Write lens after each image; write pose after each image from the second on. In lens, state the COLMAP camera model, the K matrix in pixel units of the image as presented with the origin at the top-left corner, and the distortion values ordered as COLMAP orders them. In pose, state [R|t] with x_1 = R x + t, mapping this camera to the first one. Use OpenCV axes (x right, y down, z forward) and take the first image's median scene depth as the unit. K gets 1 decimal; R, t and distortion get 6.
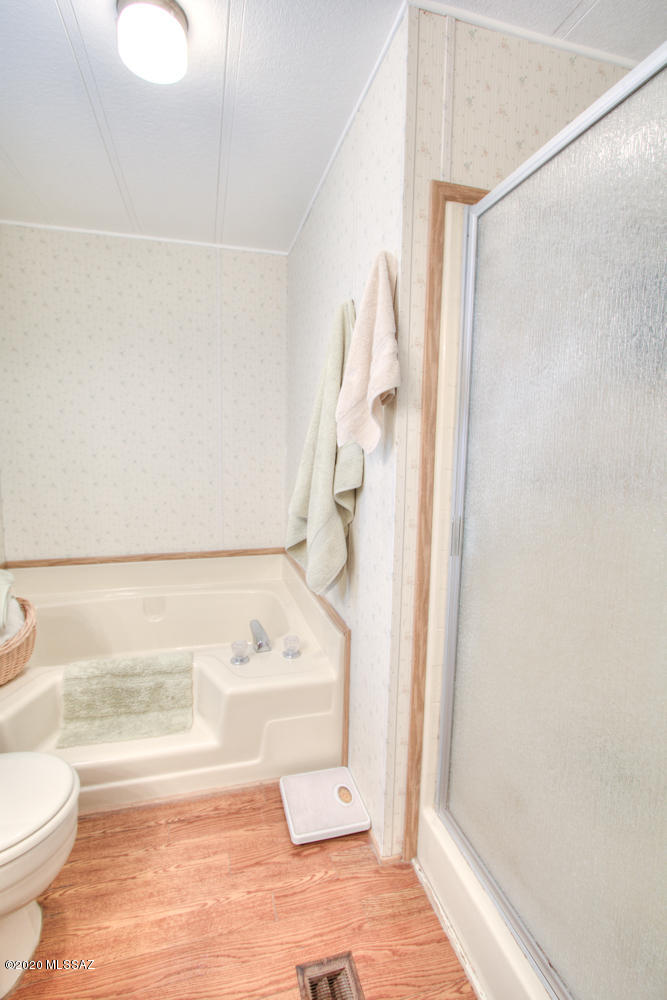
lens RADIAL K [[455.8, 0, 323.2], [0, 455.8, 488.3], [0, 0, 1]] dist [-0.016172, 0.001838]
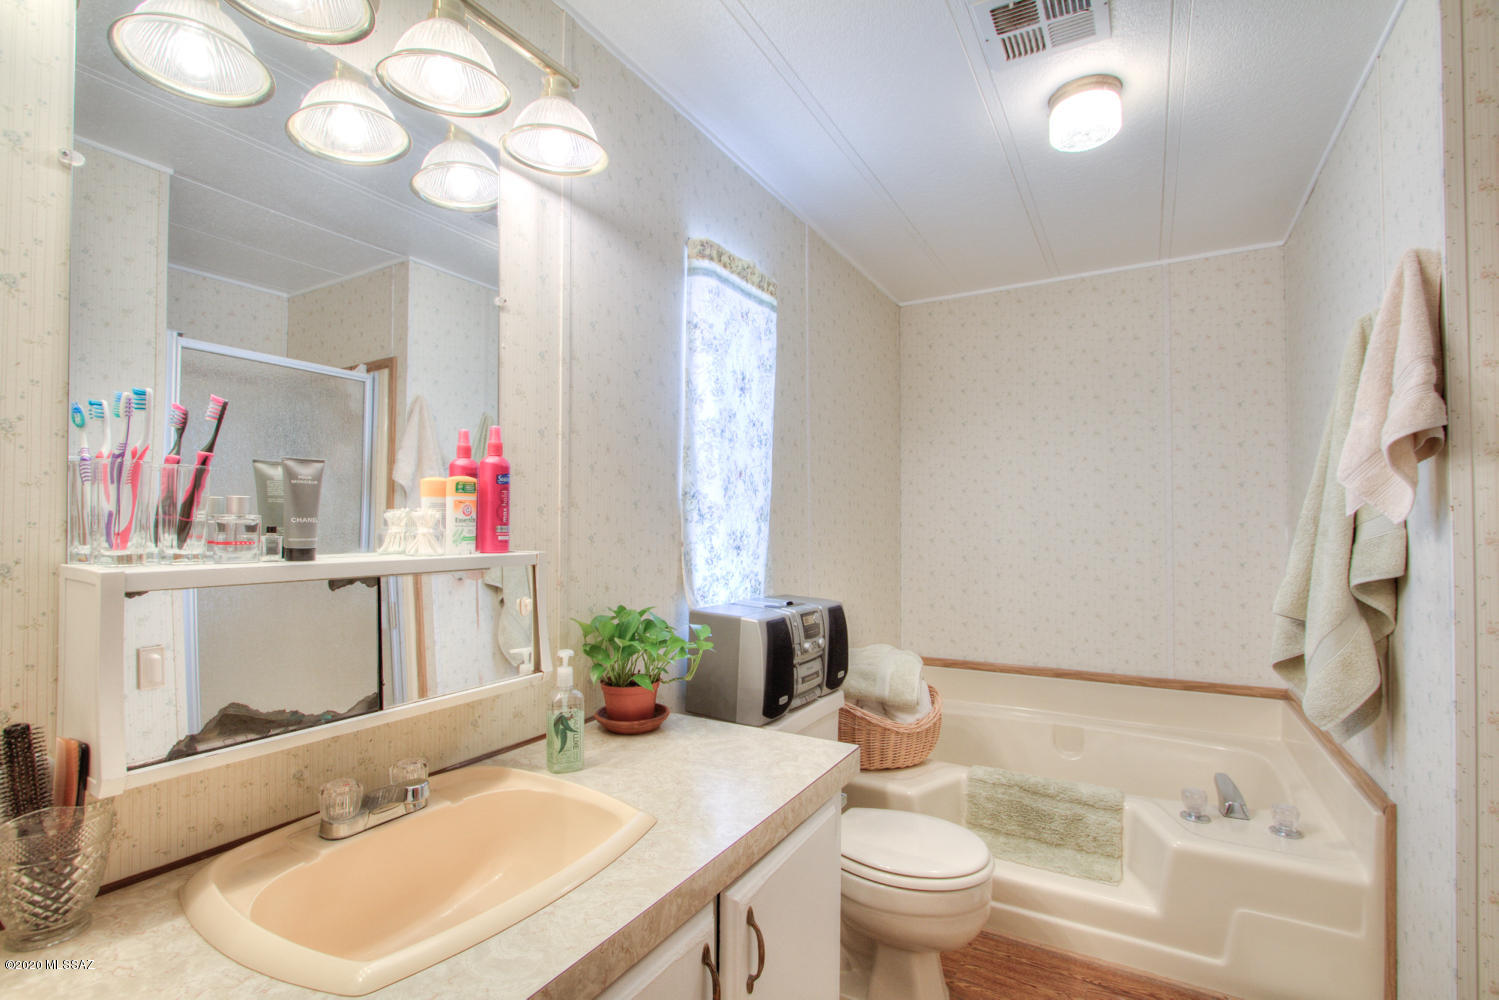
lens RADIAL K [[683.2, 0, 735.8], [0, 683.2, 511.5], [0, 0, 1]] dist [-0.016172, 0.001838]
pose [[0.698197, -0.027795, -0.715366, 0.097032], [-0.071261, 0.991585, -0.108078, 0.069715], [0.712351, 0.126438, 0.690341, -0.350919]]
